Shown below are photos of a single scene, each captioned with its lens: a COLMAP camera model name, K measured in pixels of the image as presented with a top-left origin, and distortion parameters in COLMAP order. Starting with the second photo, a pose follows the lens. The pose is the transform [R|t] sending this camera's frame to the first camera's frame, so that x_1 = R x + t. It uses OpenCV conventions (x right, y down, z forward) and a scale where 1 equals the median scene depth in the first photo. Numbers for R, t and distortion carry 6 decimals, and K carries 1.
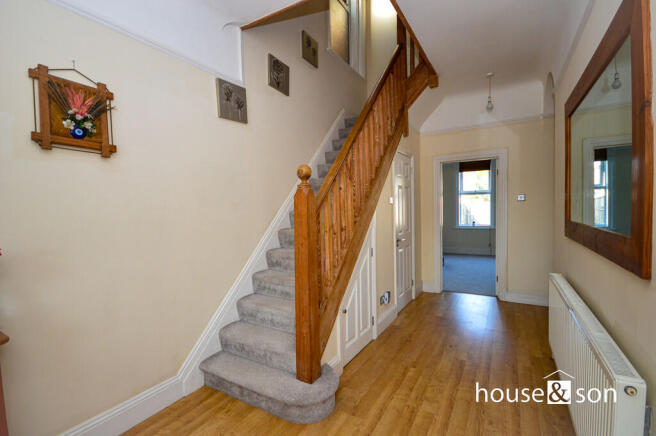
lens RADIAL K [[294.8, 0, 328.0], [0, 294.8, 217.3], [0, 0, 1]] dist [0.003066, 0.000921]
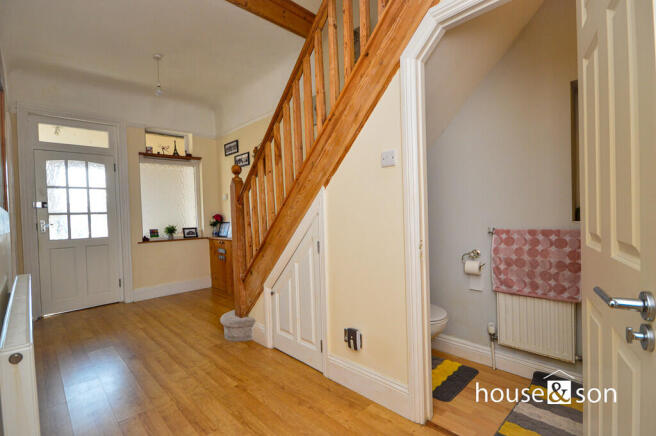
lens RADIAL K [[309.6, 0, 327.2], [0, 309.6, 219.3], [0, 0, 1]] dist [-0.002354, -0.000104]
pose [[-0.251583, 0.047139, -0.966687, 1.111707], [0.006313, 0.998872, 0.047065, 0.023812], [0.967815, 0.005738, -0.251597, 1.581582]]
